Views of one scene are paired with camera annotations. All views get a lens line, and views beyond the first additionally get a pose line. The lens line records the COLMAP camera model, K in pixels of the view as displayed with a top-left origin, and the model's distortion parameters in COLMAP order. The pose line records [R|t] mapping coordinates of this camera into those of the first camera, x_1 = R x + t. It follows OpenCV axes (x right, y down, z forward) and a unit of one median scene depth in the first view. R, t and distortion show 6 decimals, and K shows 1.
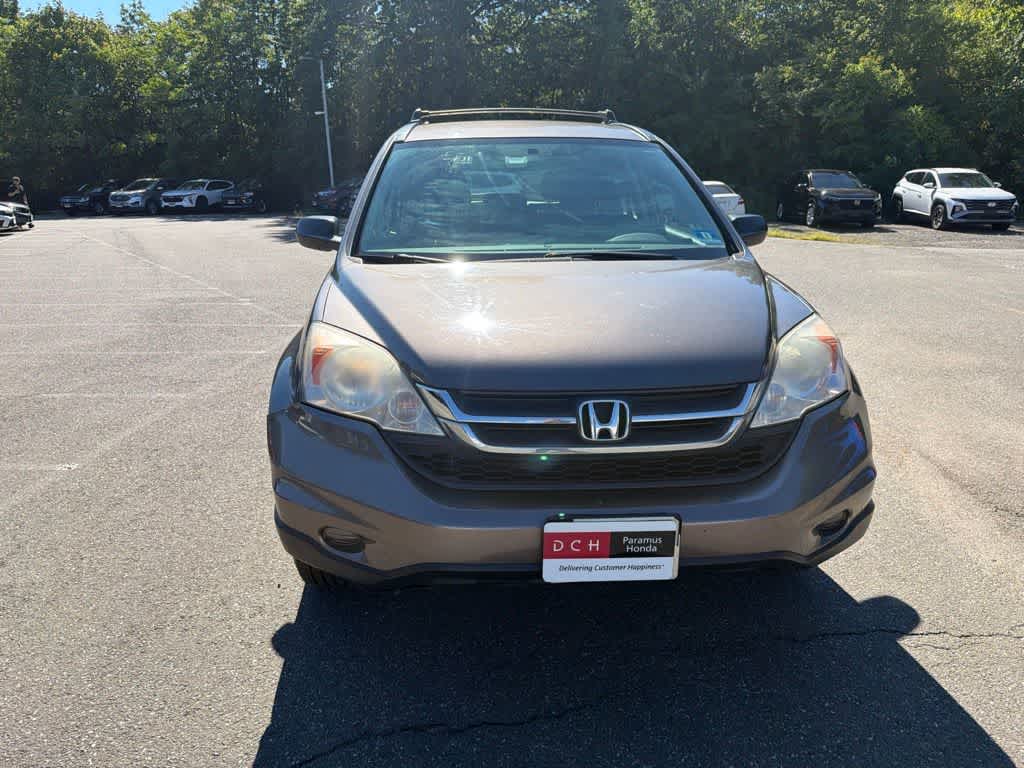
lens RADIAL K [[741.8, 0, 505.2], [0, 741.8, 387.3], [0, 0, 1]] dist [0.004571, -0.008785]
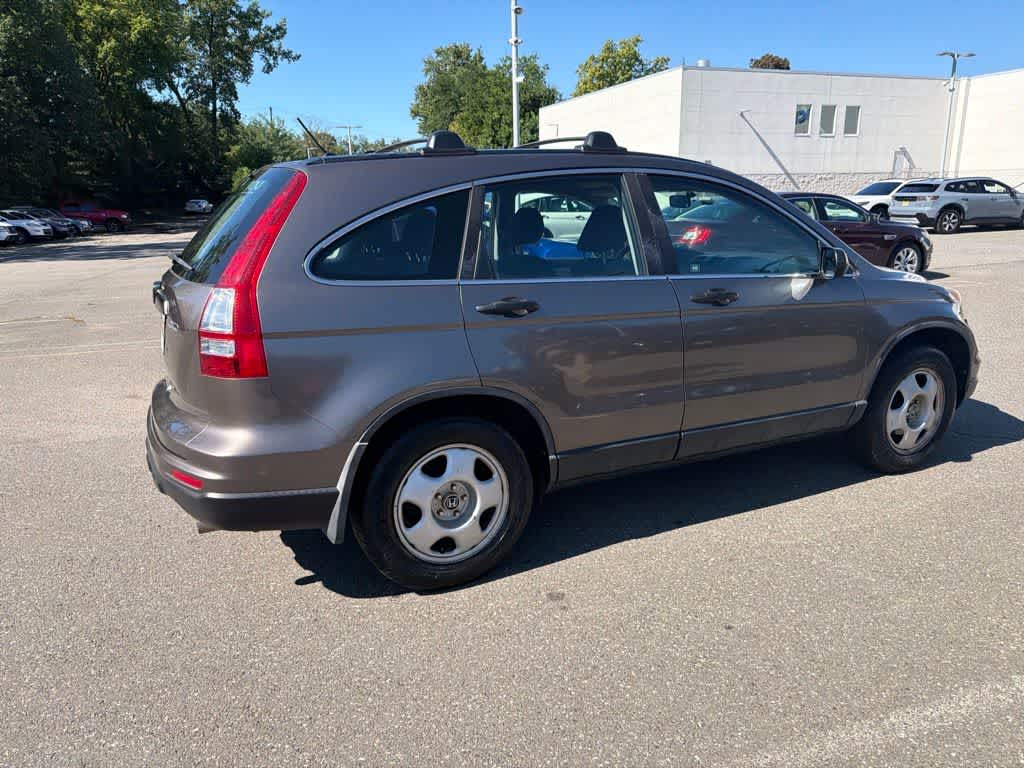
lens RADIAL K [[741.8, 0, 505.2], [0, 741.8, 387.3], [0, 0, 1]] dist [0.004571, -0.008785]
pose [[-0.386607, -0.206518, 0.898824, -1.397401], [0.270980, 0.906148, 0.324756, -0.675837], [-0.881535, 0.369117, -0.294361, 2.337677]]
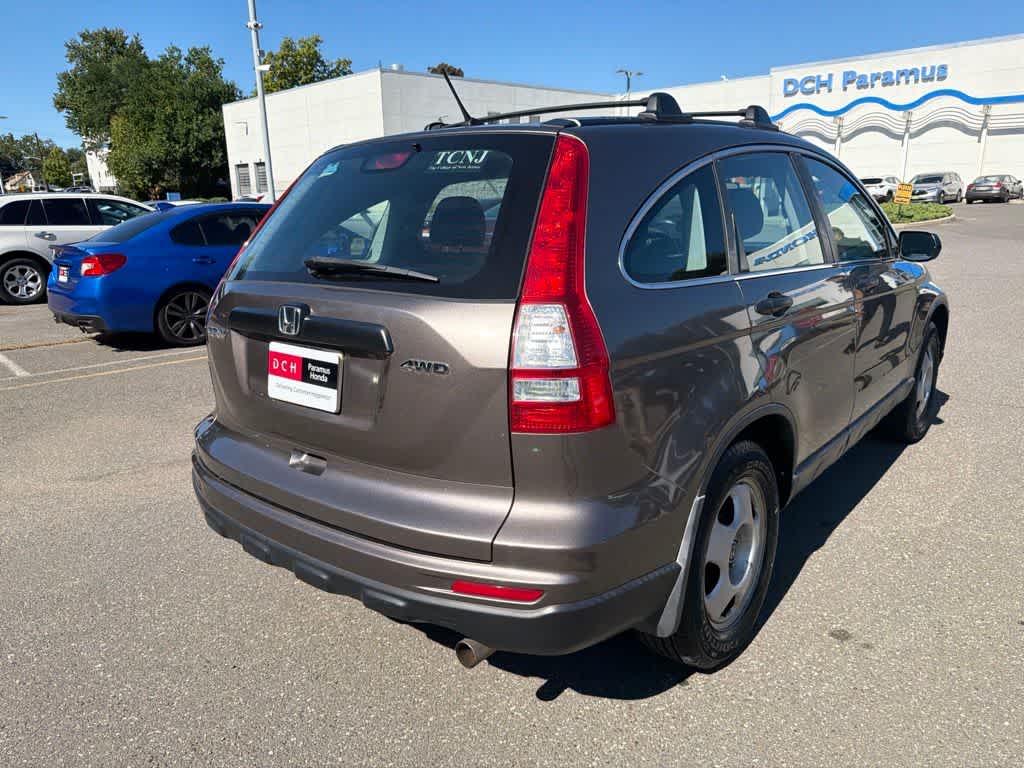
lens RADIAL K [[737.2, 0, 512.0], [0, 737.2, 384.0], [0, 0, 1]] dist [-0.000180, -0.006280]
pose [[-0.727929, -0.141495, 0.670894, -0.720194], [0.215312, 0.881806, 0.419593, -0.802991], [-0.650969, 0.449886, -0.611427, 2.817540]]
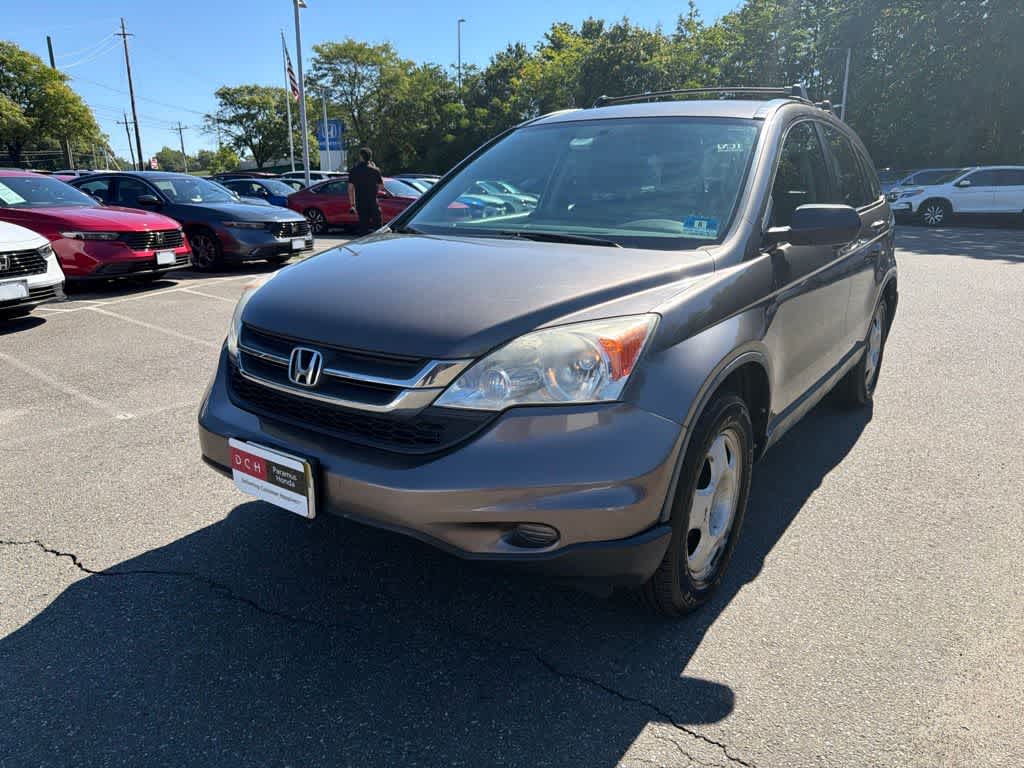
lens RADIAL K [[741.5, 0, 502.7], [0, 741.5, 401.0], [0, 0, 1]] dist [-0.007686, 0.003227]
pose [[0.764239, 0.195629, -0.614546, 0.795713], [-0.184813, 0.979353, 0.081927, -0.038698], [0.617885, 0.050964, 0.784615, 0.233021]]
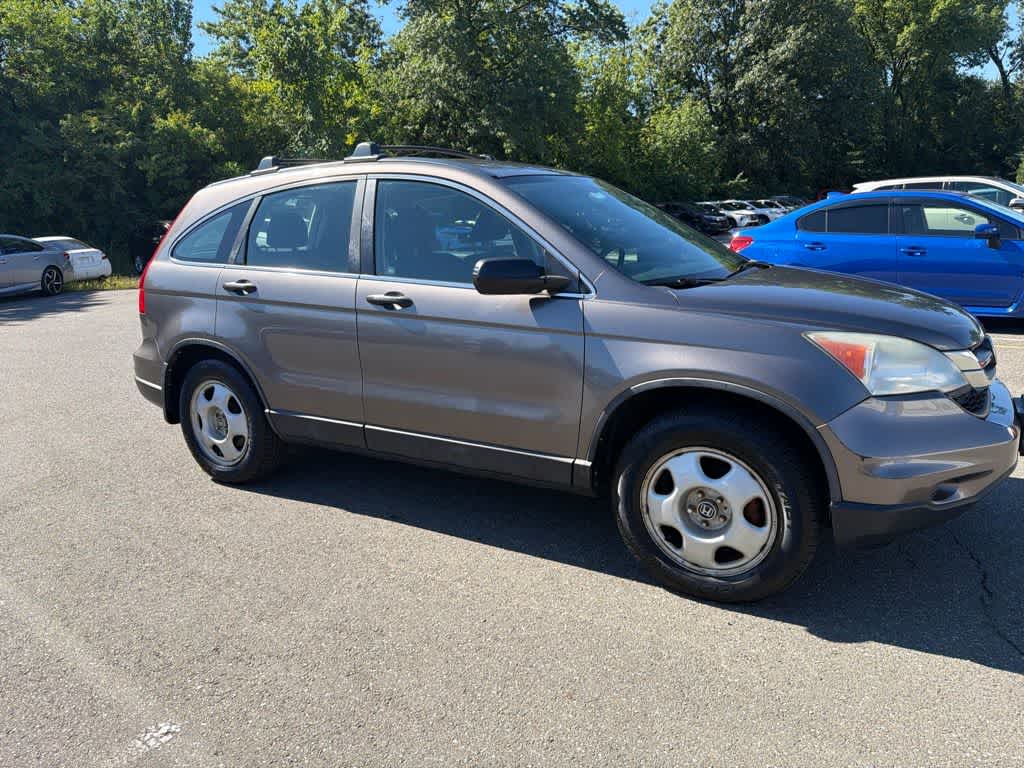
lens RADIAL K [[741.8, 0, 505.2], [0, 741.8, 387.3], [0, 0, 1]] dist [0.004571, -0.008785]
pose [[0.579516, -0.198563, 0.790401, -1.280511], [0.252299, 0.965929, 0.057675, -0.170969], [-0.774923, 0.165994, 0.609869, 0.637686]]
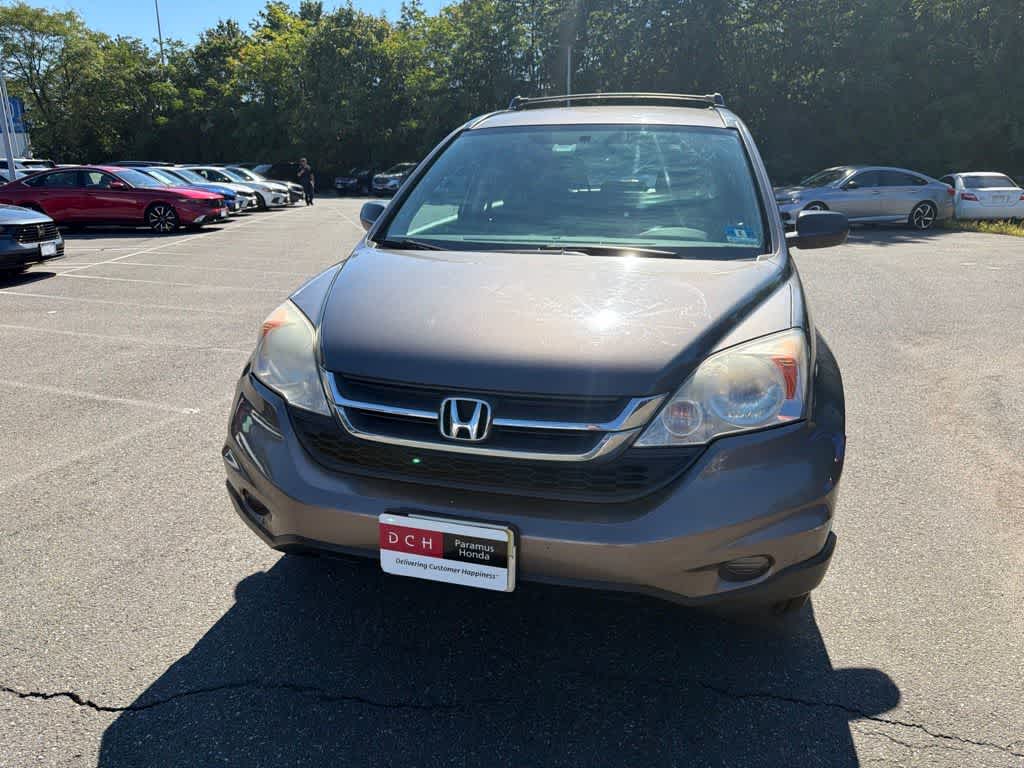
lens RADIAL K [[741.8, 0, 505.2], [0, 741.8, 387.3], [0, 0, 1]] dist [0.004571, -0.008785]
pose [[0.944310, 0.103866, -0.312235, 0.363268], [-0.098387, 0.994591, 0.033296, -0.026038], [0.314005, -0.000722, 0.949421, 0.069687]]
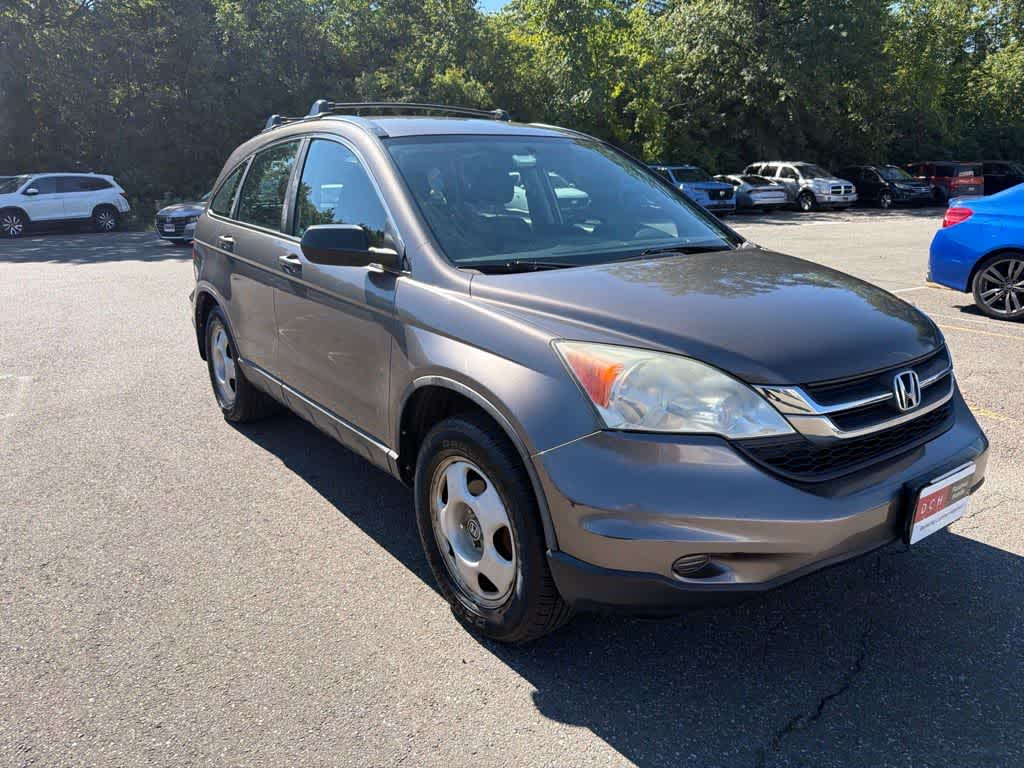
lens RADIAL K [[741.8, 0, 505.2], [0, 741.8, 387.3], [0, 0, 1]] dist [0.004571, -0.008785]
pose [[0.847842, -0.151085, 0.508269, -0.712319], [0.152745, 0.987506, 0.038746, -0.072126], [-0.507773, 0.044785, 0.860326, 0.260137]]
